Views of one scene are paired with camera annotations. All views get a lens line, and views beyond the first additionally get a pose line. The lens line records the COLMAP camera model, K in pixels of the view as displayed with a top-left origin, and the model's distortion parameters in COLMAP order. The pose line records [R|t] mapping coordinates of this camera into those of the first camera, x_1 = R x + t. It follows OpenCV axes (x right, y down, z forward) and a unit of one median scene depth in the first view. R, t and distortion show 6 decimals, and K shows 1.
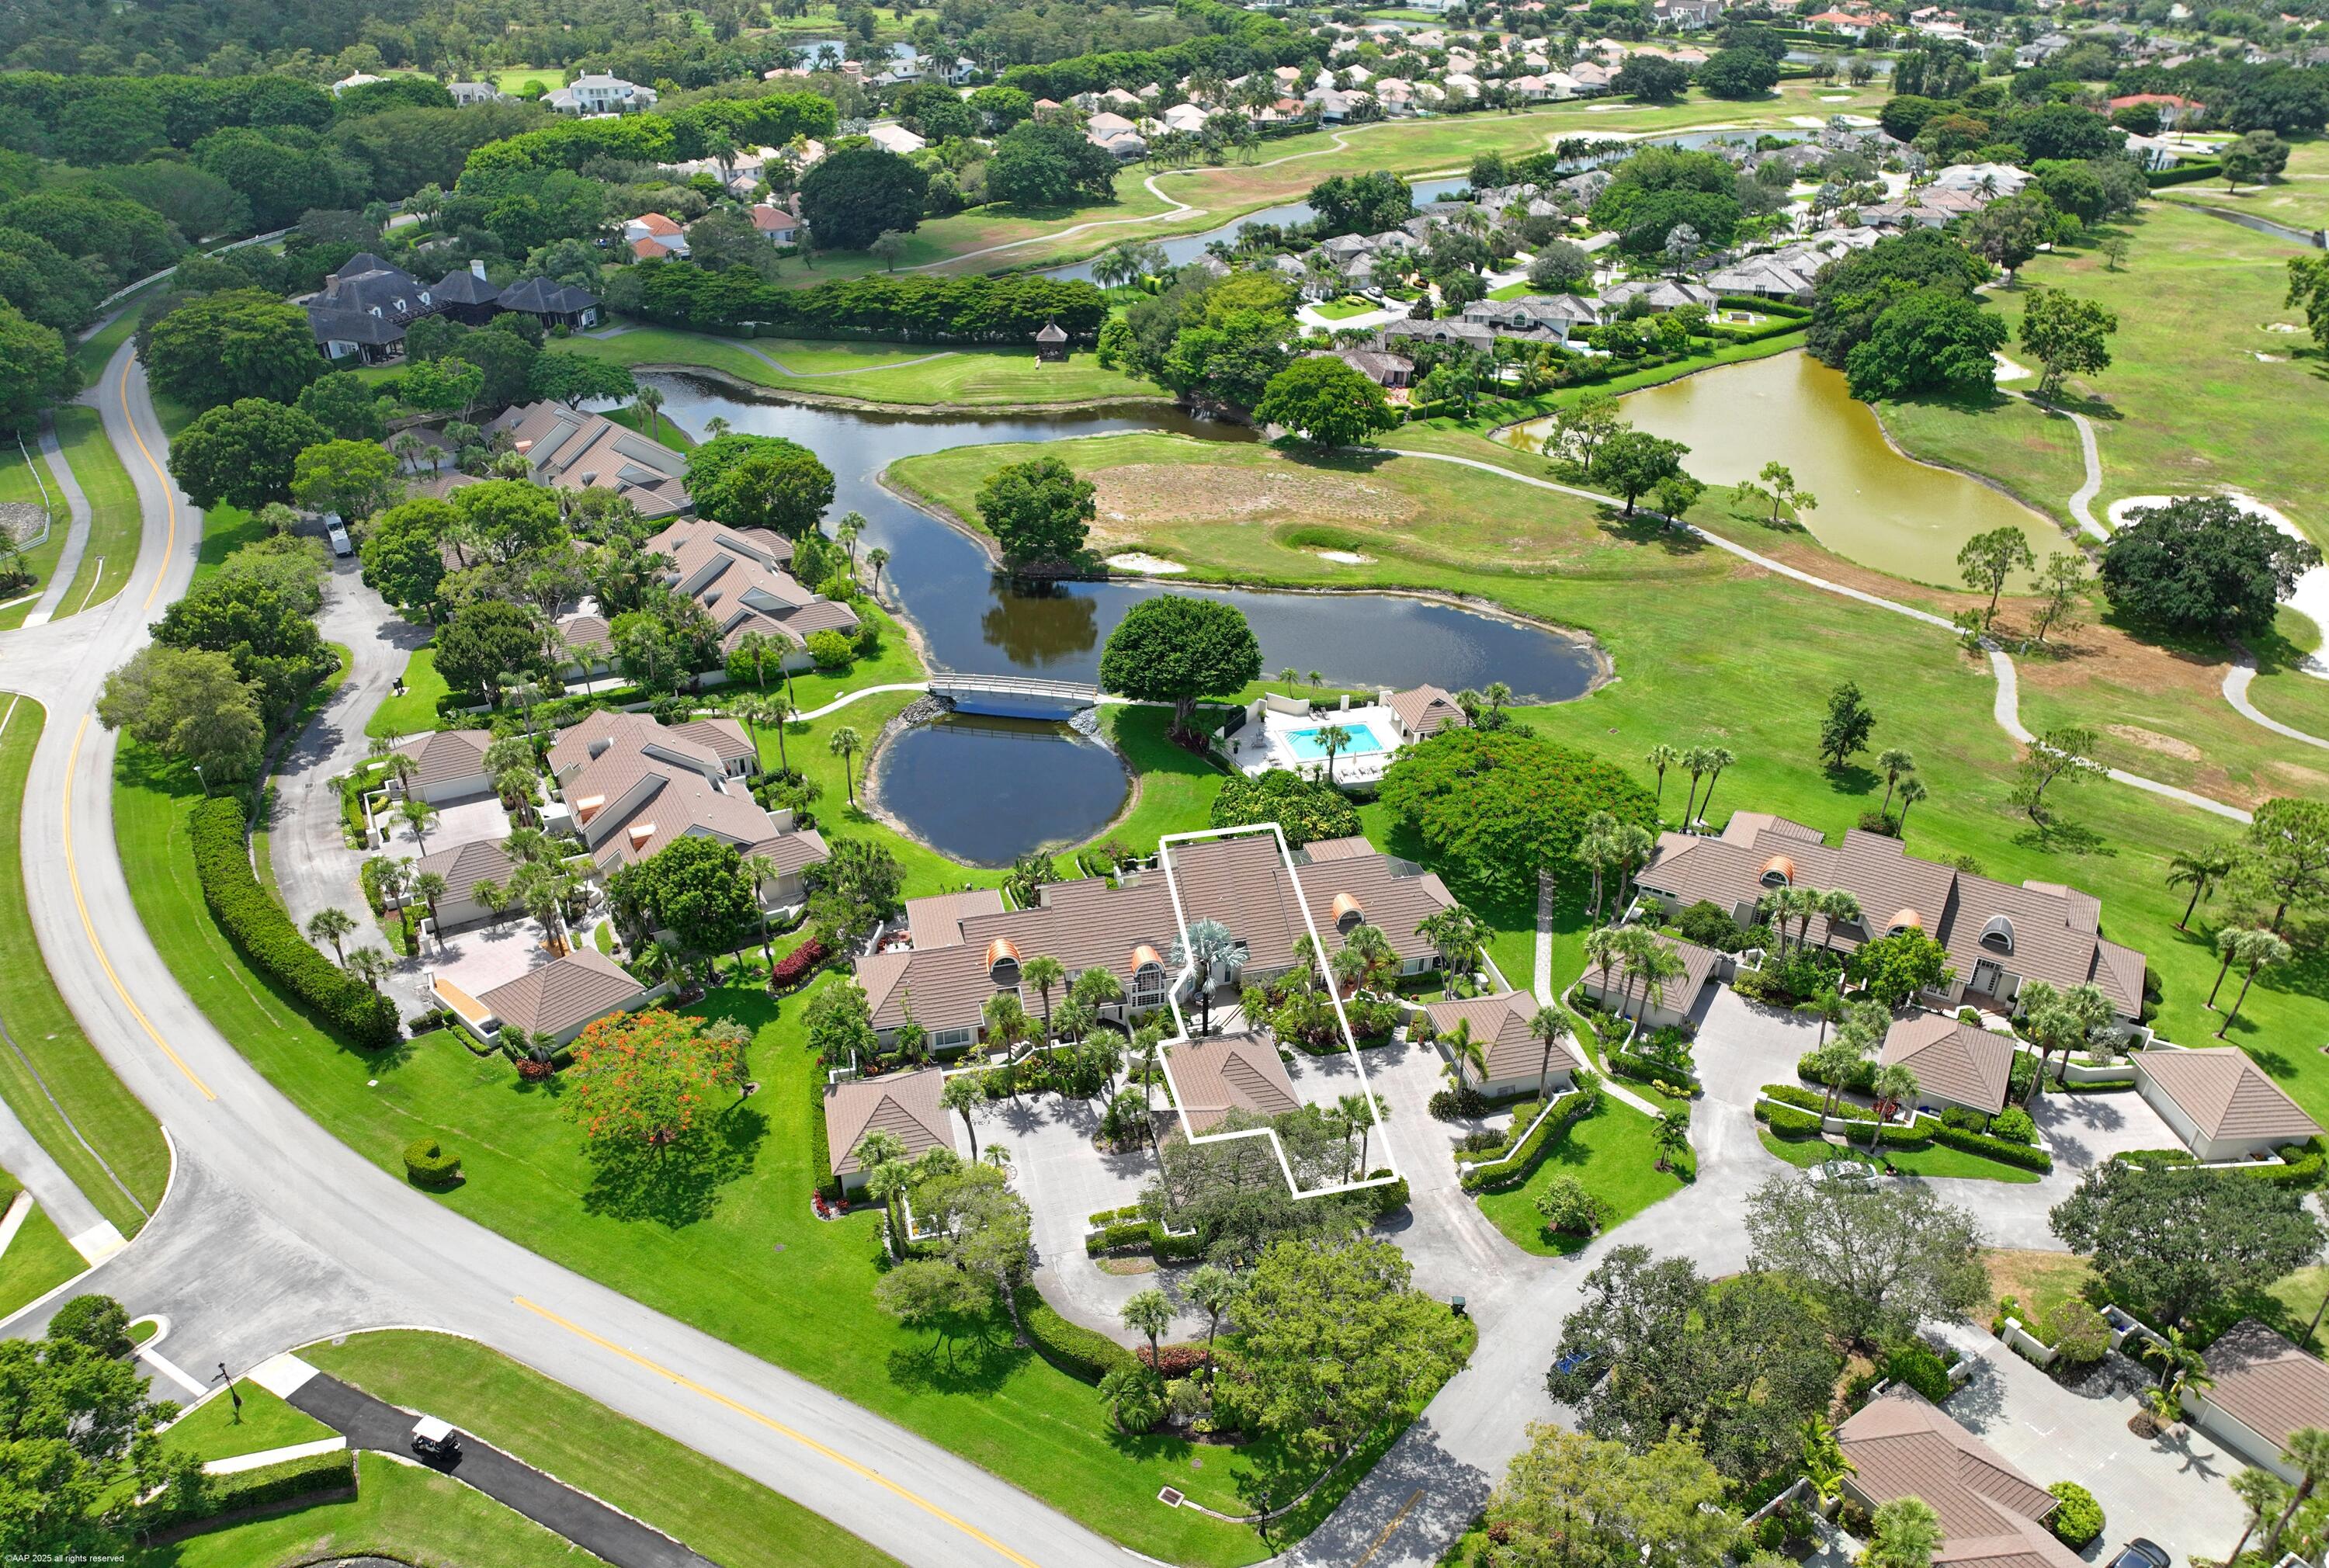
lens RADIAL K [[1608.8, 0, 1164.6], [0, 1608.8, 778.6], [0, 0, 1]] dist [0.006298, 0.000623]
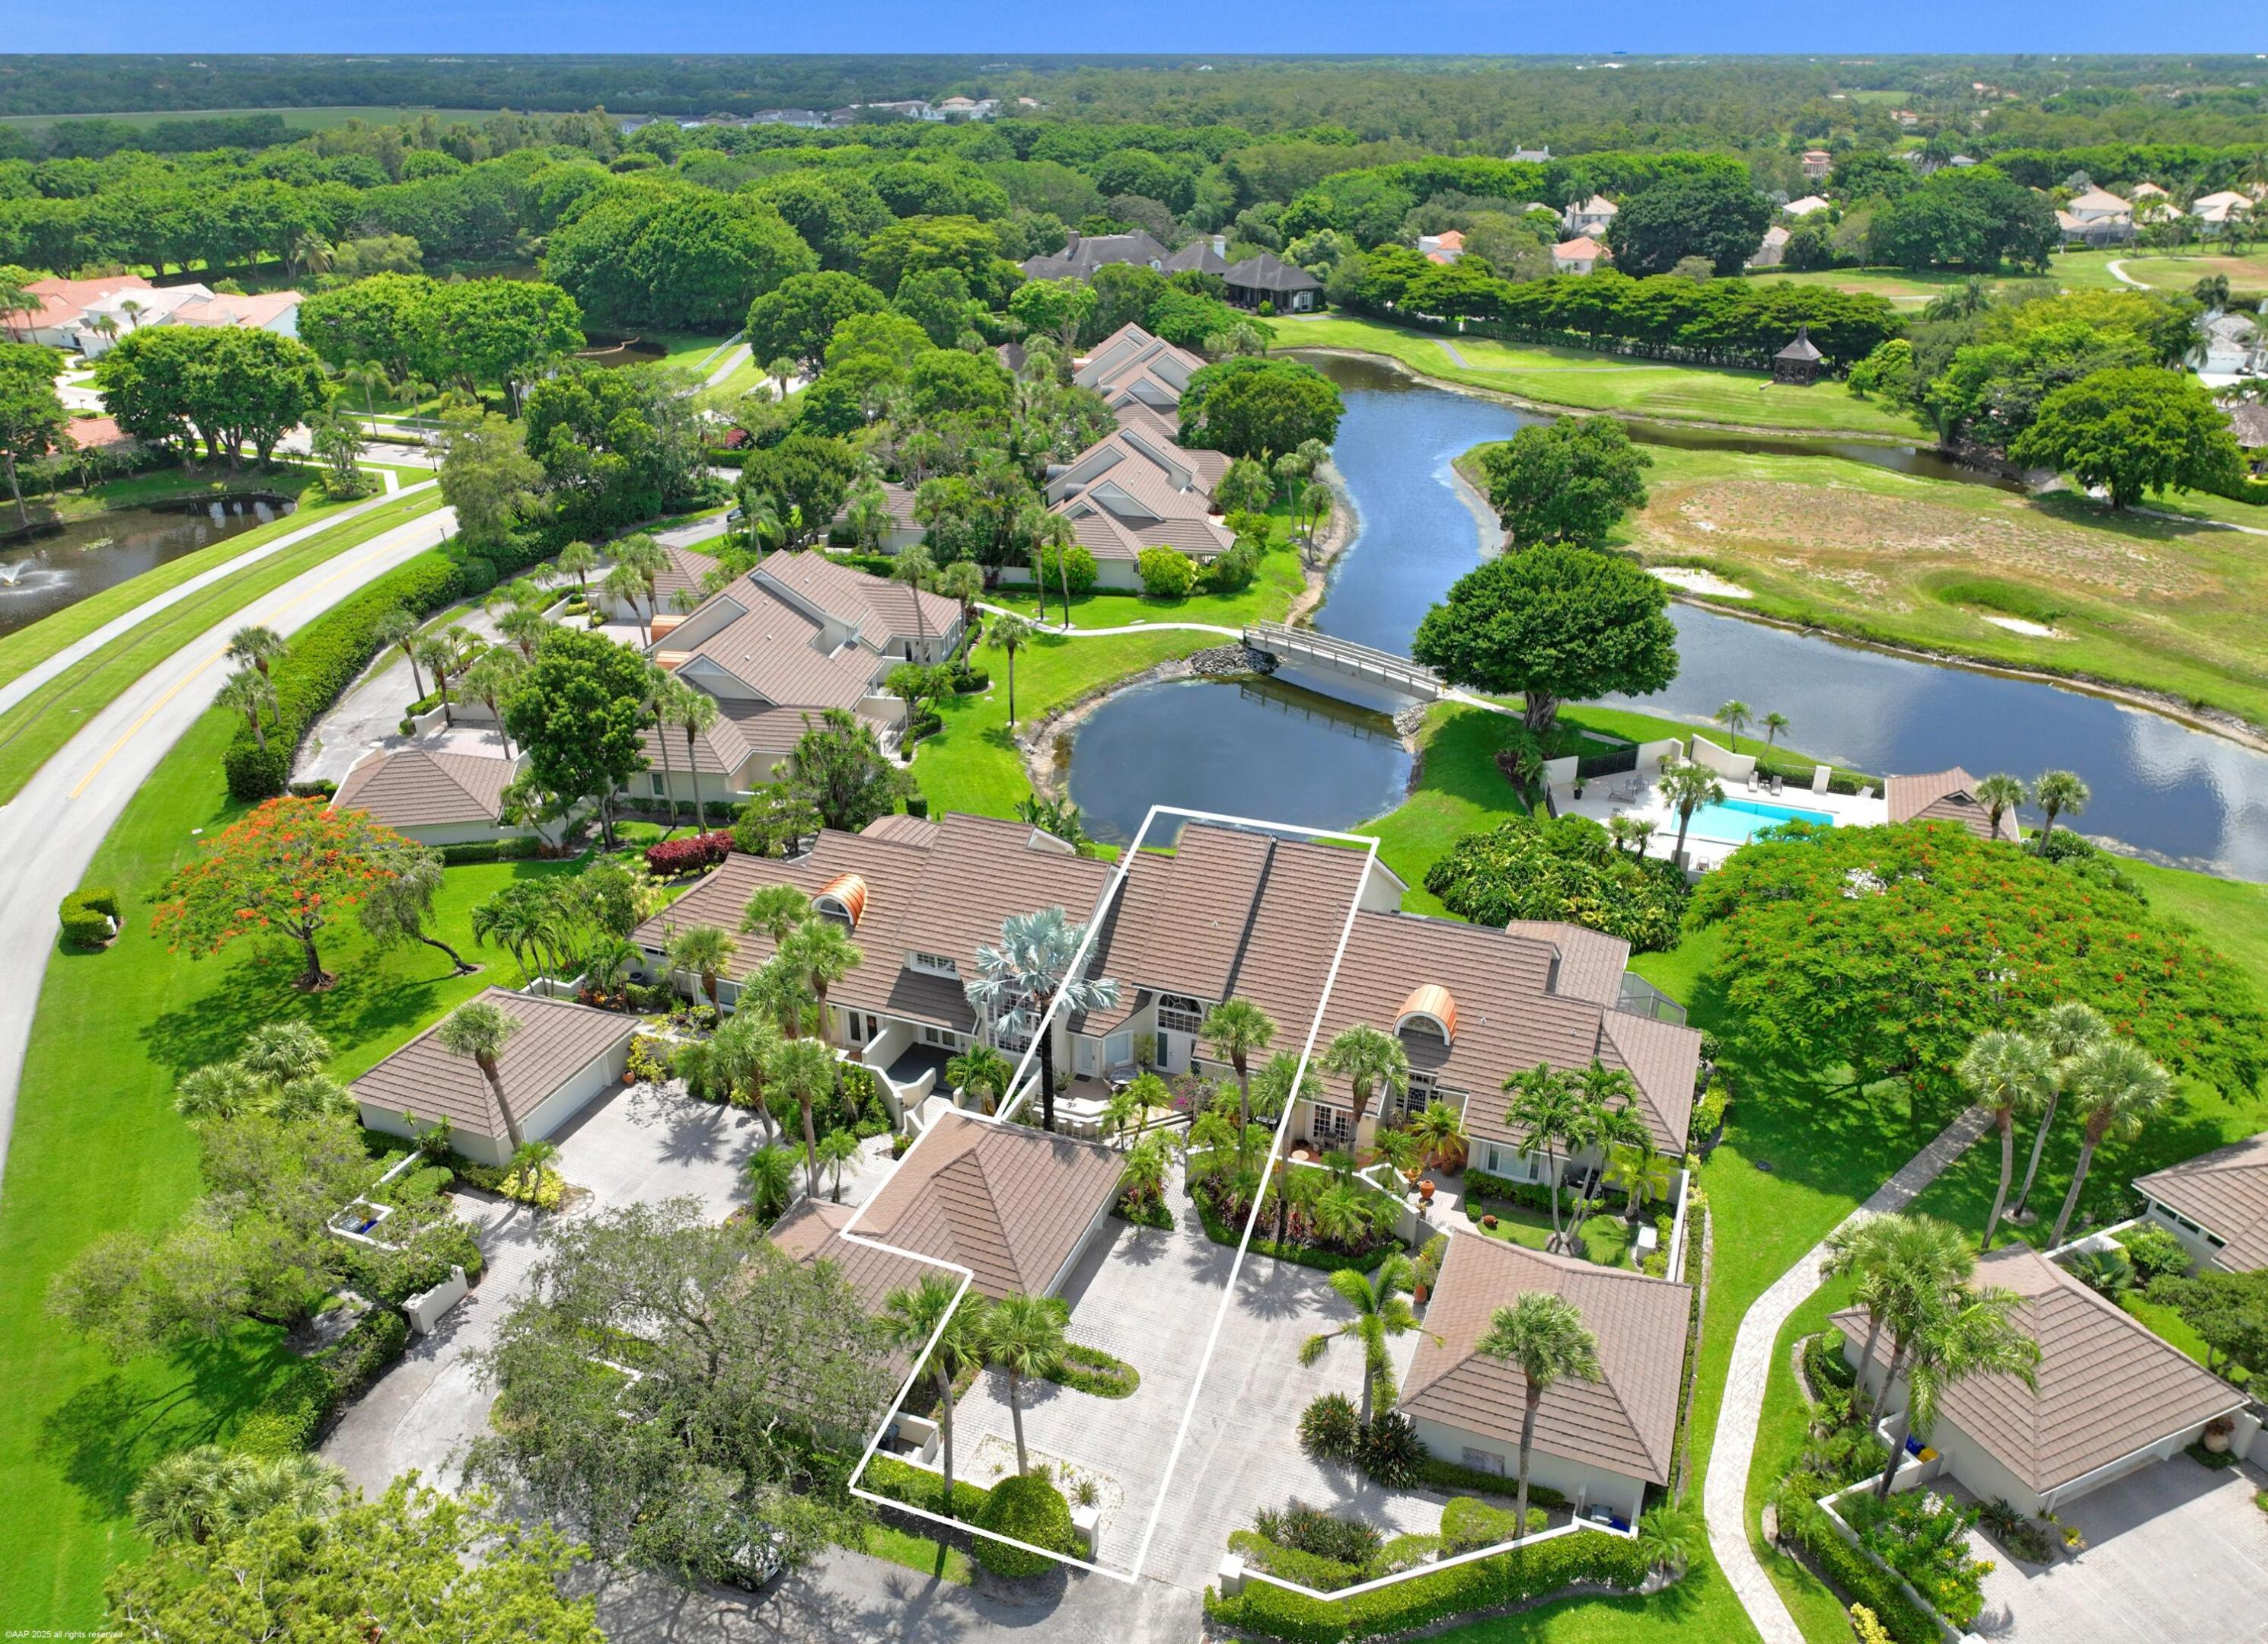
lens RADIAL K [[1640.8, 0, 1130.1], [0, 1640.8, 830.3], [0, 0, 1]] dist [0.002519, 0.007754]
pose [[0.822111, 0.245028, -0.513902, 0.183218], [-0.278152, 0.960450, 0.012969, 0.027932], [0.496754, 0.132281, 0.857751, 0.307926]]
